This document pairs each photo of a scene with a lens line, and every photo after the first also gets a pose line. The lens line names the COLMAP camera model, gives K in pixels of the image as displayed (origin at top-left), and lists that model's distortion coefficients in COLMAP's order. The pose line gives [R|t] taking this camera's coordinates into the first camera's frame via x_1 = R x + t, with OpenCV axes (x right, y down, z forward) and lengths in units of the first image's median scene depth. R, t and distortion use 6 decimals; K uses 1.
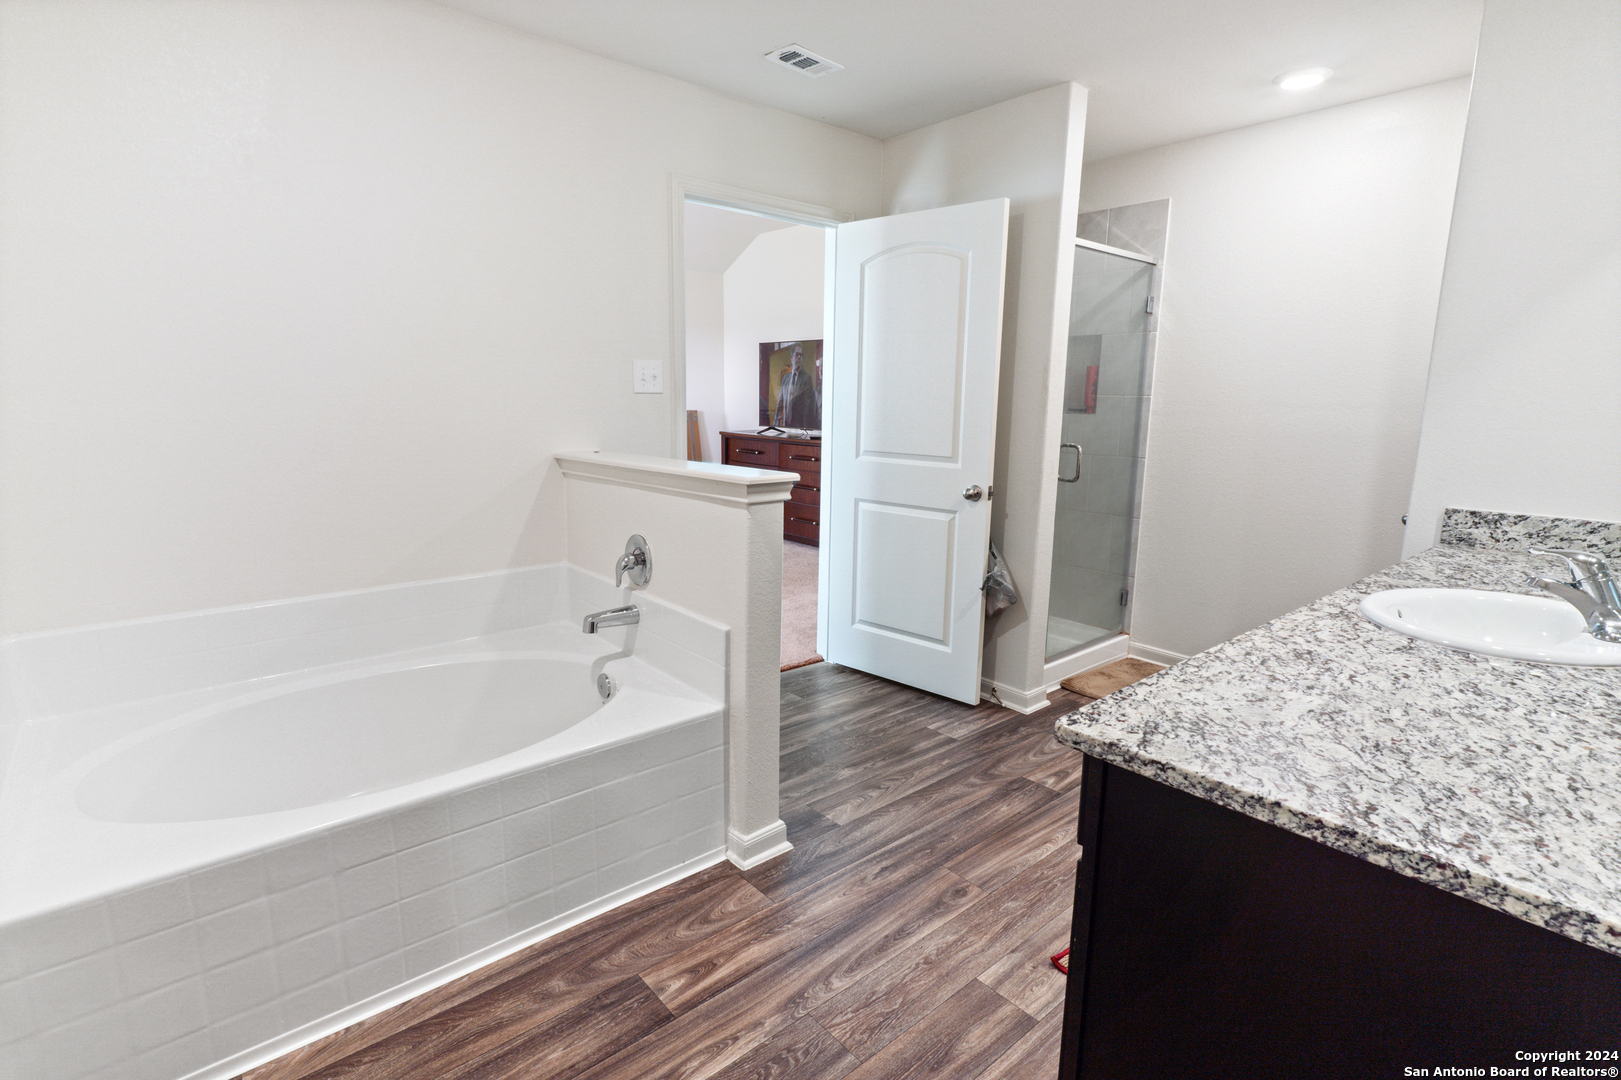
lens RADIAL K [[786.5, 0, 809.5], [0, 786.5, 540.9], [0, 0, 1]] dist [0.019231, -0.001750]
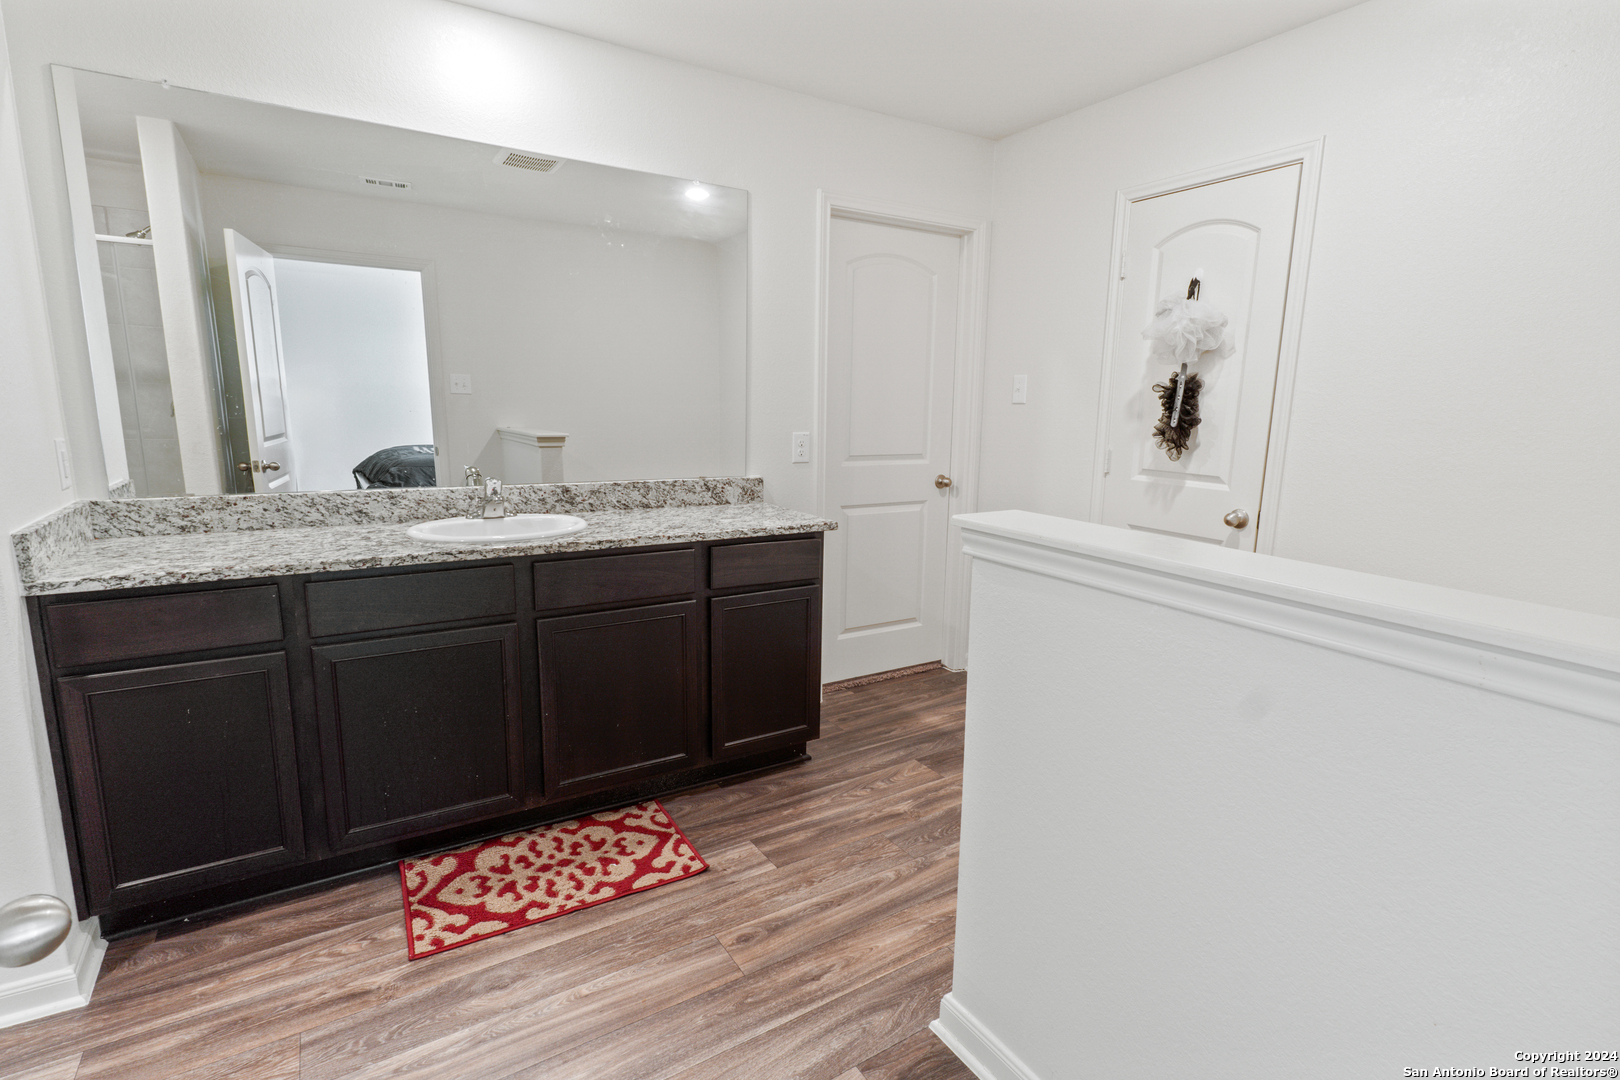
lens RADIAL K [[786.0, 0, 810.8], [0, 786.0, 540.0], [0, 0, 1]] dist [0.019231, -0.001750]
pose [[-0.988043, -0.060779, 0.141693, 0.012938], [-0.006944, 0.935629, 0.352917, -0.326170], [-0.154022, 0.347714, -0.924863, 1.744820]]
